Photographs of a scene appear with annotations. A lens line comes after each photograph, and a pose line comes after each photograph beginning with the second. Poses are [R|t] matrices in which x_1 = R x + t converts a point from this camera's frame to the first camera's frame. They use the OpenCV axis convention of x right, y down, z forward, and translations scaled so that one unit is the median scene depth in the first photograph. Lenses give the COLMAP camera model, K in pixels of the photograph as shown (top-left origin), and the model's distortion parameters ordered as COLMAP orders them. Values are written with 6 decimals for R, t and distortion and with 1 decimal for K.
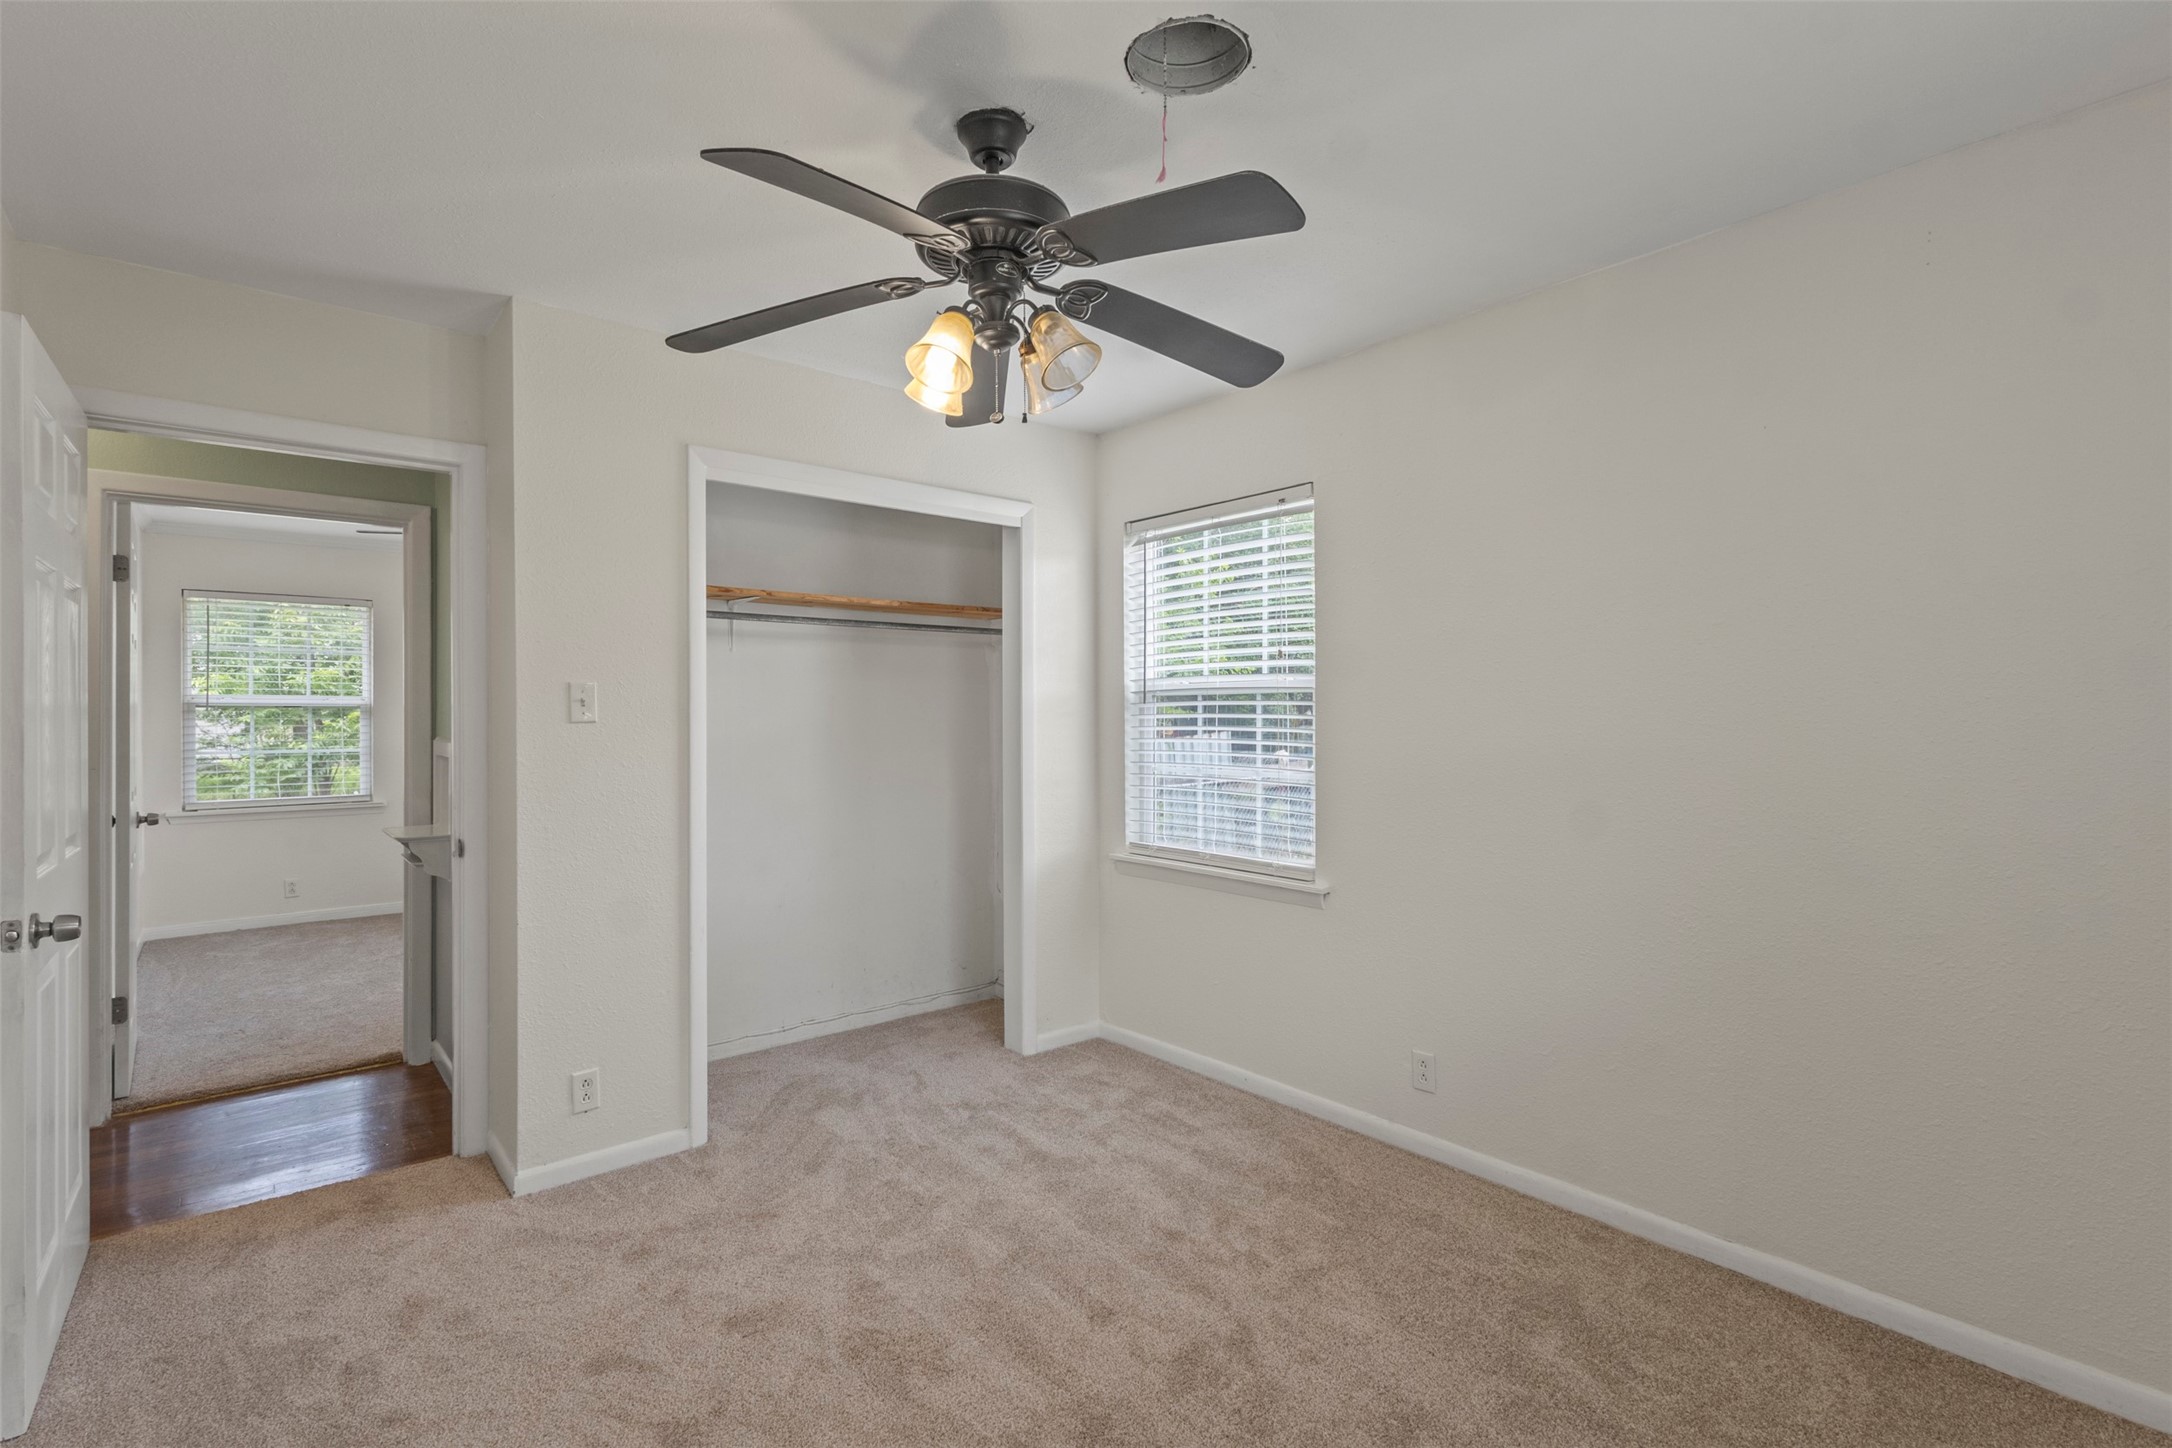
lens RADIAL K [[1001.2, 0, 1085.6], [0, 1001.2, 719.4], [0, 0, 1]] dist [-0.002002, 0.002608]
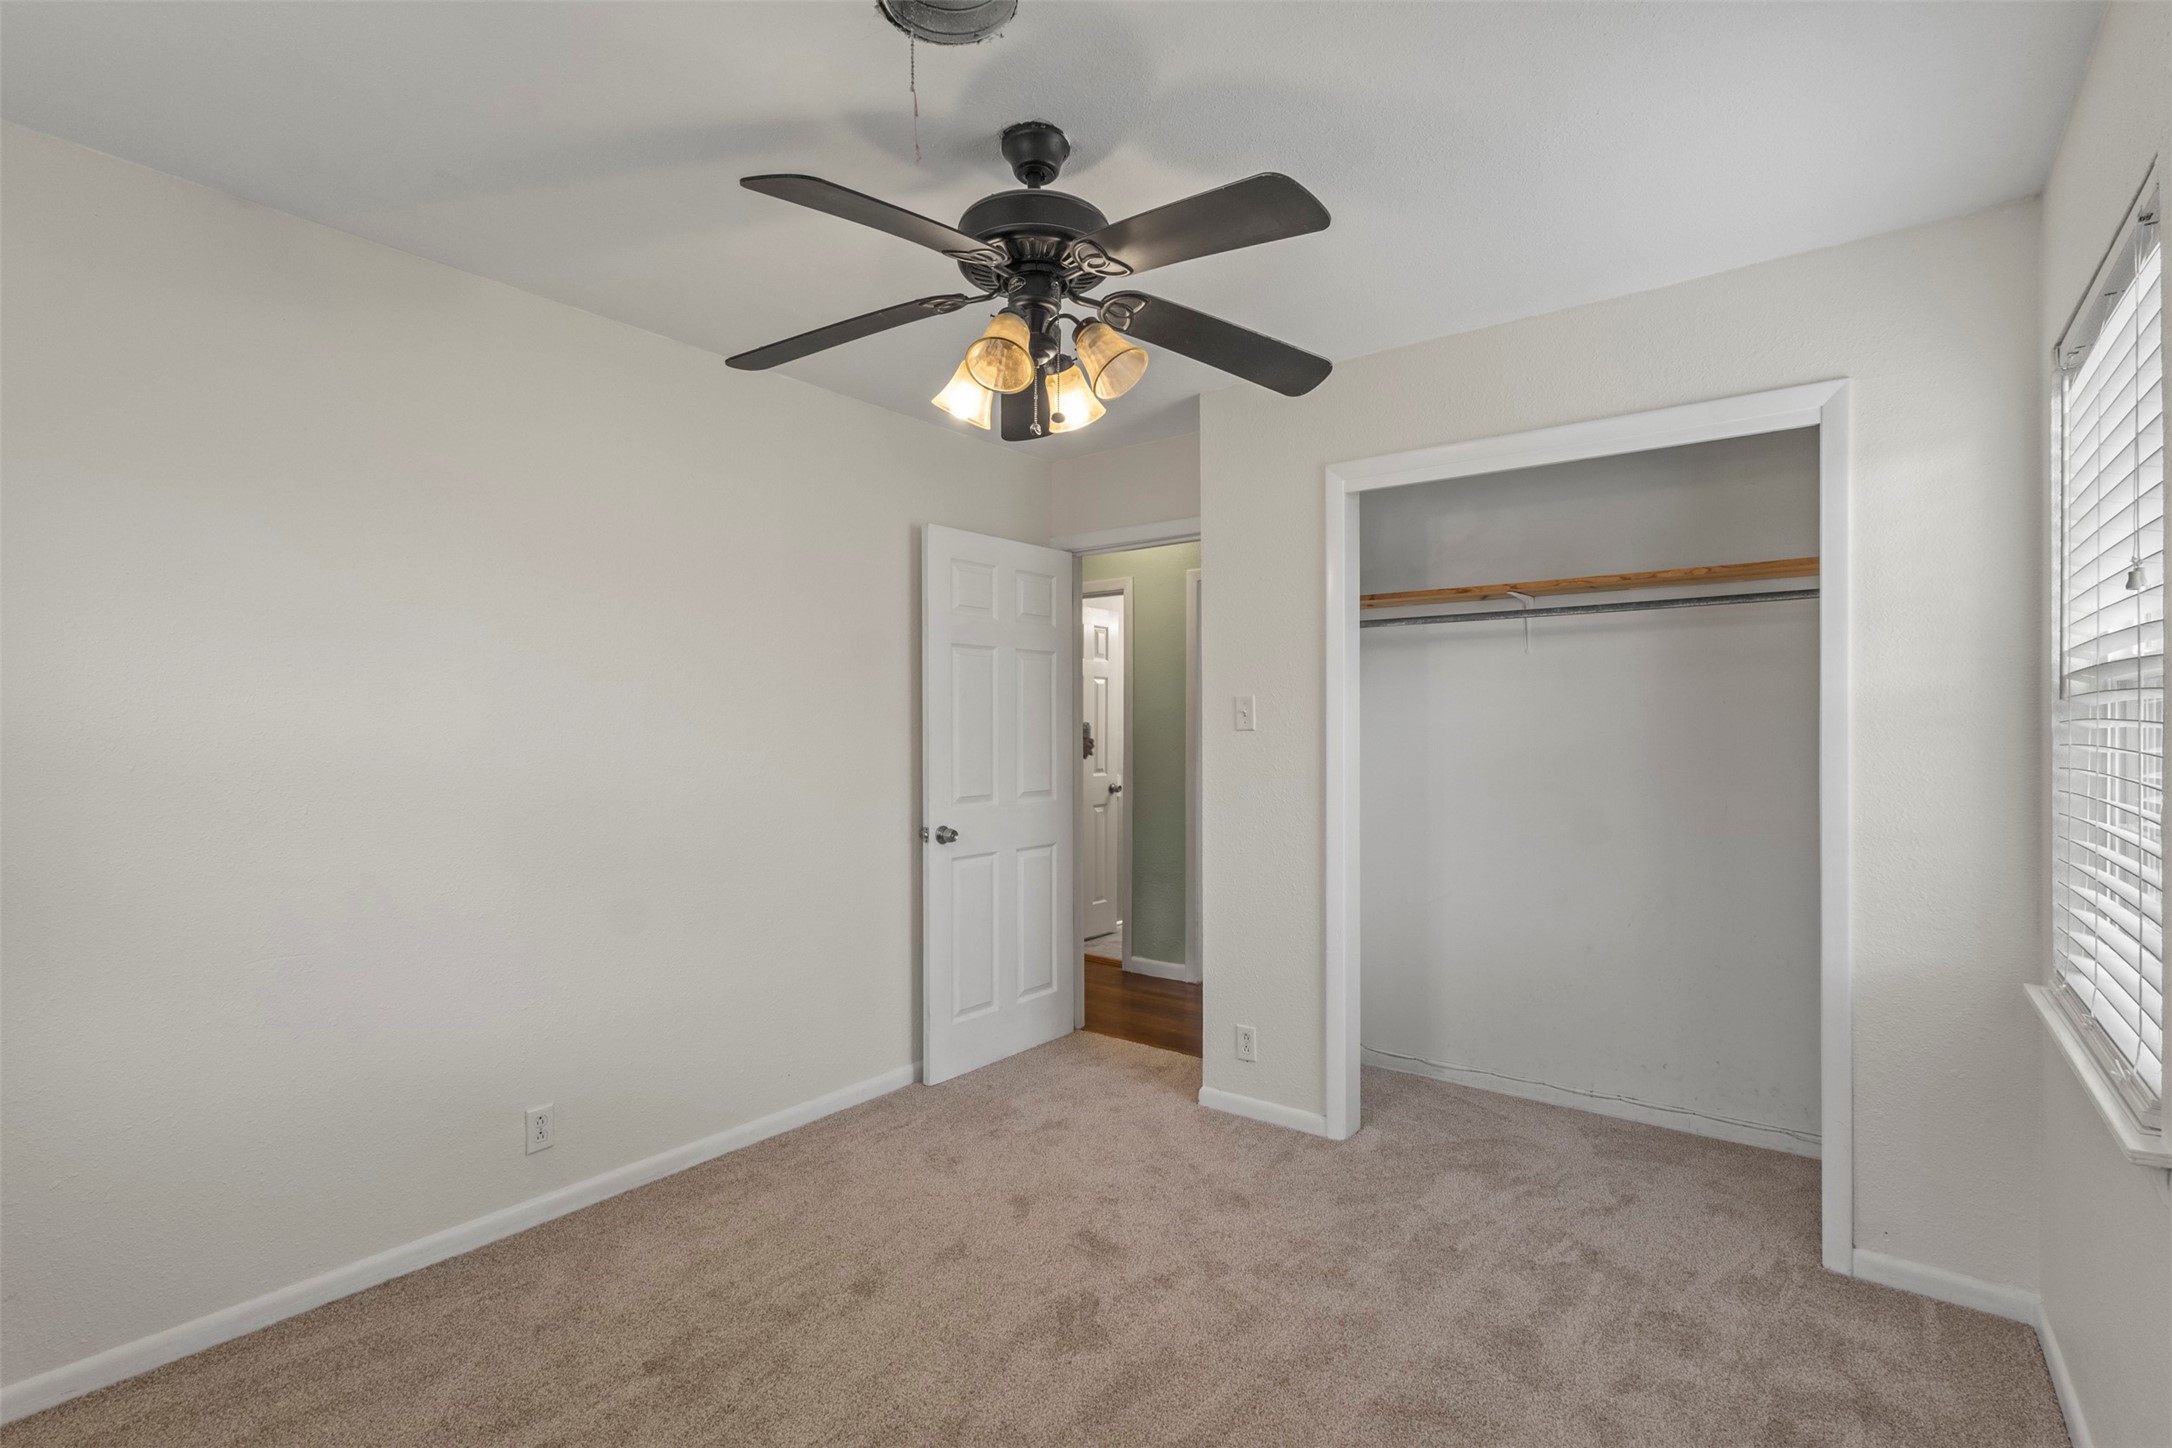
lens RADIAL K [[1001.2, 0, 1085.6], [0, 1001.2, 719.4], [0, 0, 1]] dist [-0.002002, 0.002608]
pose [[0.223905, -0.003654, -0.974604, 0.565700], [-0.006484, 0.999965, -0.005239, -0.000237], [0.974589, 0.007493, 0.223873, 0.515954]]
